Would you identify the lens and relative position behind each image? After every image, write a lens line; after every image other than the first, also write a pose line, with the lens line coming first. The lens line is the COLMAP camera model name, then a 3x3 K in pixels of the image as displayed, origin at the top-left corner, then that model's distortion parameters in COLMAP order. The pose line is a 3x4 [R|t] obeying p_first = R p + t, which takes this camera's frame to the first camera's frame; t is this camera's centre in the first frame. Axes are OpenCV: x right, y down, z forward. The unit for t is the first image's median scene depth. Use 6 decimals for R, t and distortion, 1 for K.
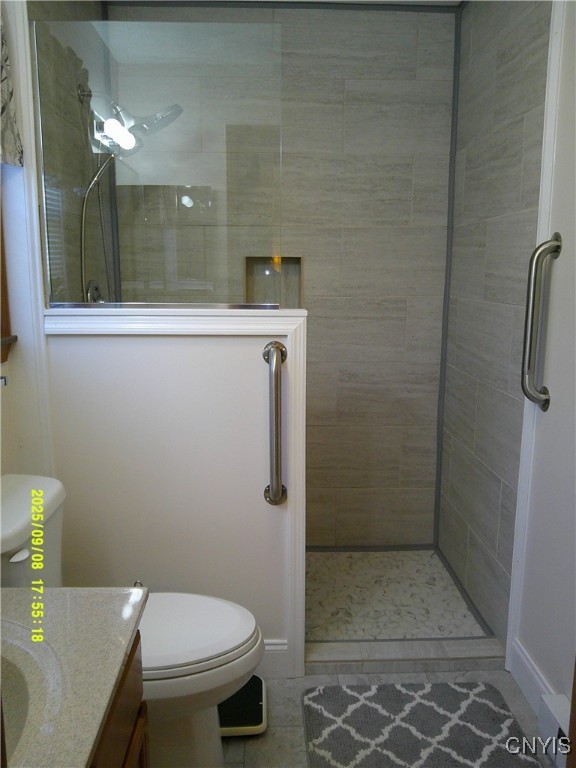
lens RADIAL K [[634.2, 0, 288.0], [0, 634.2, 384.0], [0, 0, 1]] dist [0.077825, -0.160316]
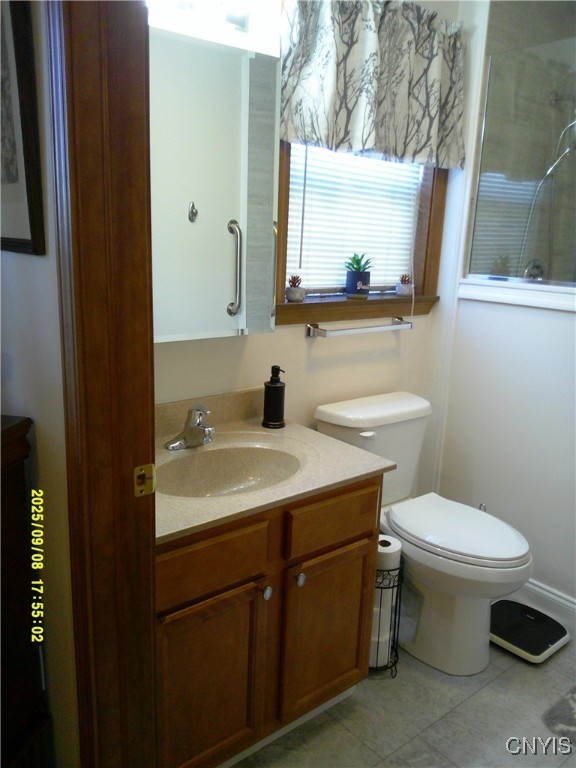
lens RADIAL K [[634.2, 0, 288.0], [0, 634.2, 384.0], [0, 0, 1]] dist [0.077825, -0.160316]
pose [[0.606098, 0.199543, -0.769953, 0.471771], [-0.178426, 0.977459, 0.112865, 0.010695], [0.775119, 0.068973, 0.628039, -0.086246]]
